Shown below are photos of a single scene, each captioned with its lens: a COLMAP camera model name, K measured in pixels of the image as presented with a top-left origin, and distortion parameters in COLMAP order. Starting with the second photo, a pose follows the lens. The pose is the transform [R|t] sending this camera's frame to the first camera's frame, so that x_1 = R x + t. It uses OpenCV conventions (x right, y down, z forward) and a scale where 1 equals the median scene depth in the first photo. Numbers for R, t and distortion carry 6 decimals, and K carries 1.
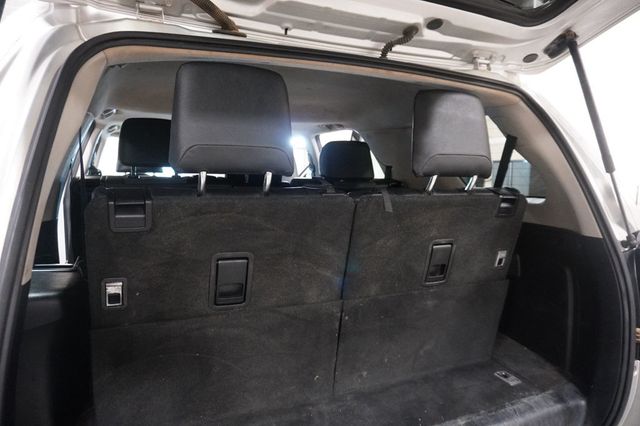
lens RADIAL K [[427.6, 0, 322.5], [0, 427.6, 211.9], [0, 0, 1]] dist [-0.044995, 0.024848]
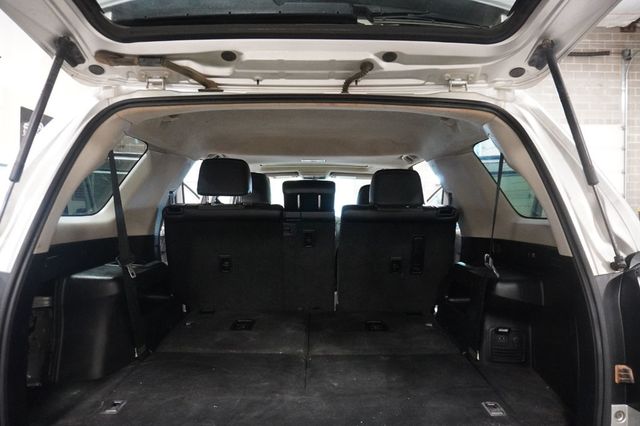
lens RADIAL K [[427.6, 0, 321.2], [0, 427.6, 215.0], [0, 0, 1]] dist [-0.044995, 0.024848]
pose [[0.912303, -0.006038, -0.409471, 0.523523], [-0.029897, 0.996241, -0.081302, 0.060032], [0.408422, 0.086414, 0.908693, -0.042505]]
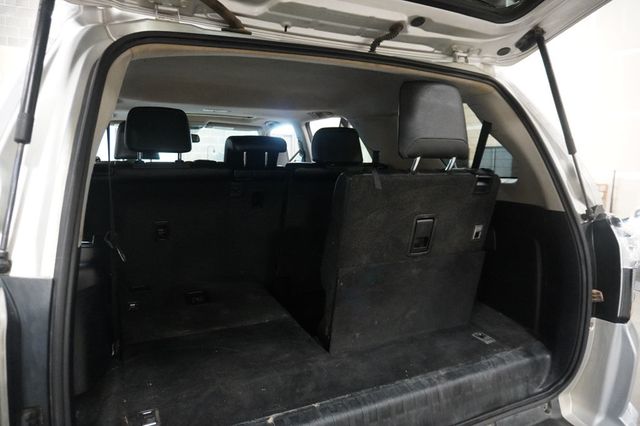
lens RADIAL K [[427.6, 0, 322.5], [0, 427.6, 212.3], [0, 0, 1]] dist [-0.044995, 0.024848]
pose [[0.999412, -0.010936, 0.032506, -0.026485], [0.009969, 0.999507, 0.029775, 0.022382], [-0.032816, -0.029433, 0.999028, -0.116702]]
